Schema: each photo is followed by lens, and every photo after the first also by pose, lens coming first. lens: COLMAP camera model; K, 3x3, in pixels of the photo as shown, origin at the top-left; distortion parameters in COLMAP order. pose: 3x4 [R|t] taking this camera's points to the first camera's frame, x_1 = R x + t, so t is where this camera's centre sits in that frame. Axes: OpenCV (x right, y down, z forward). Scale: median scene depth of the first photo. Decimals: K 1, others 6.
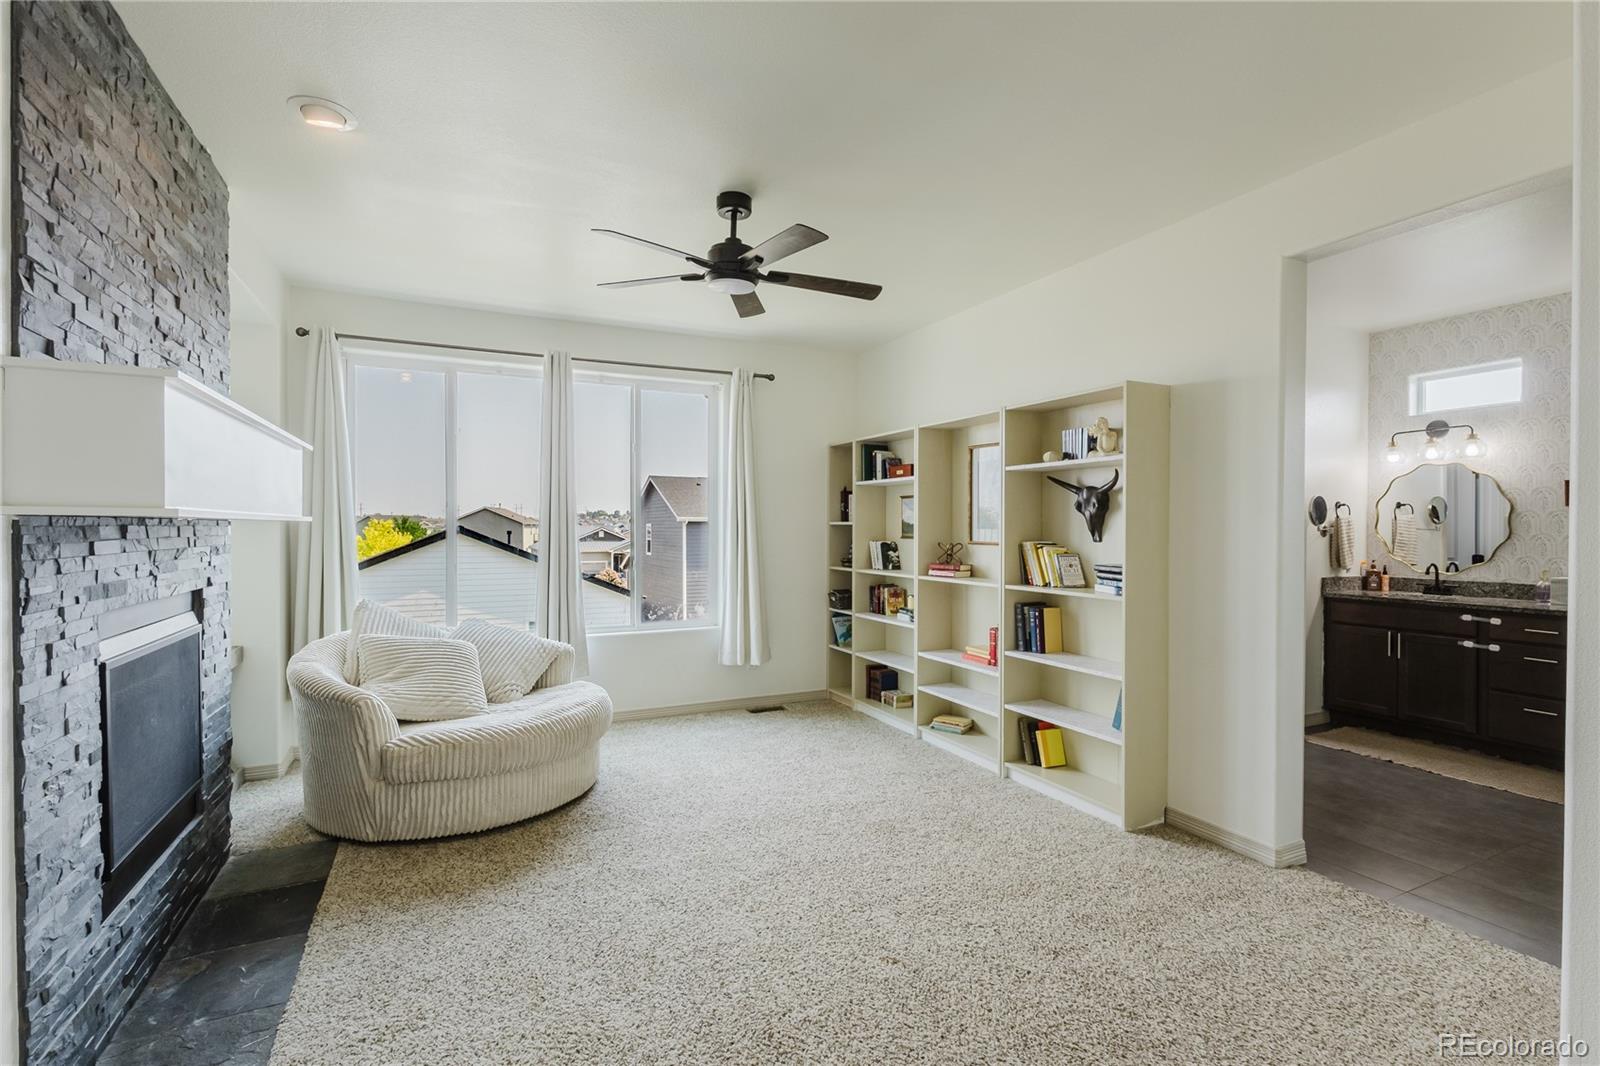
lens RADIAL K [[733.6, 0, 803.0], [0, 733.6, 532.7], [0, 0, 1]] dist [-0.000318, 0.004612]
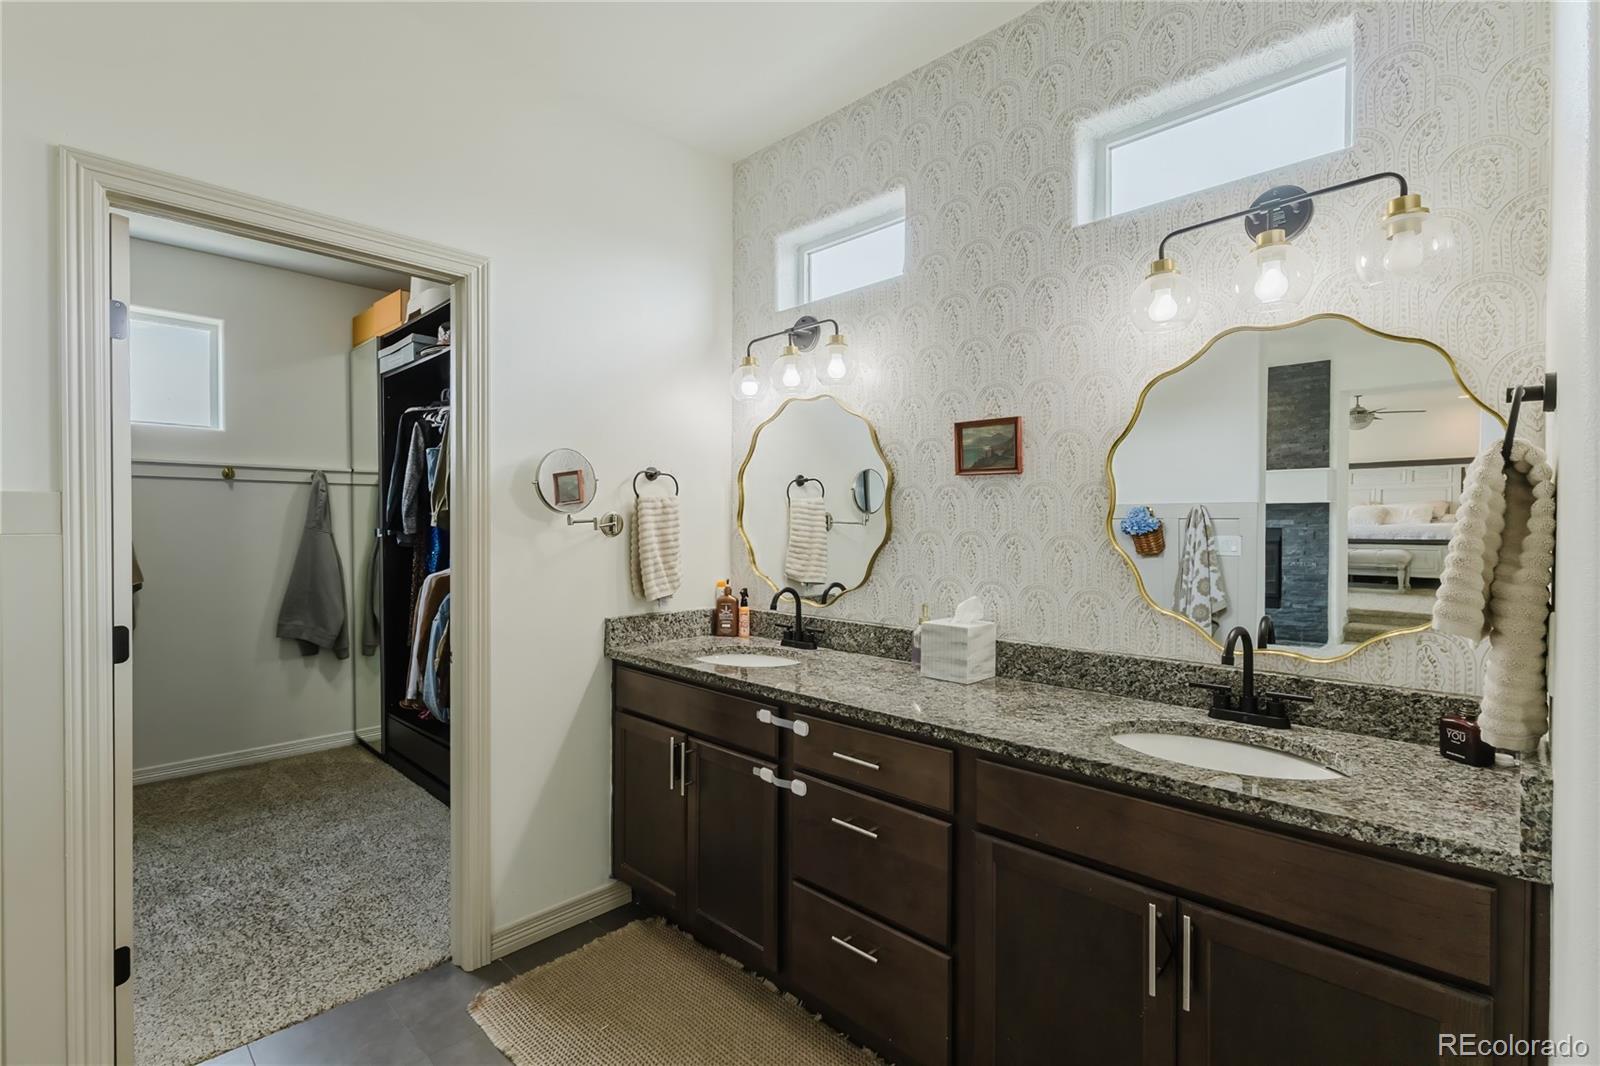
lens RADIAL K [[733.6, 0, 803.0], [0, 733.6, 532.7], [0, 0, 1]] dist [-0.000318, 0.004612]
pose [[0.939488, 0.000164, 0.342583, 0.685594], [-0.001885, 0.999987, 0.004691, 0.000596], [-0.342578, -0.005053, 0.939476, 0.507248]]
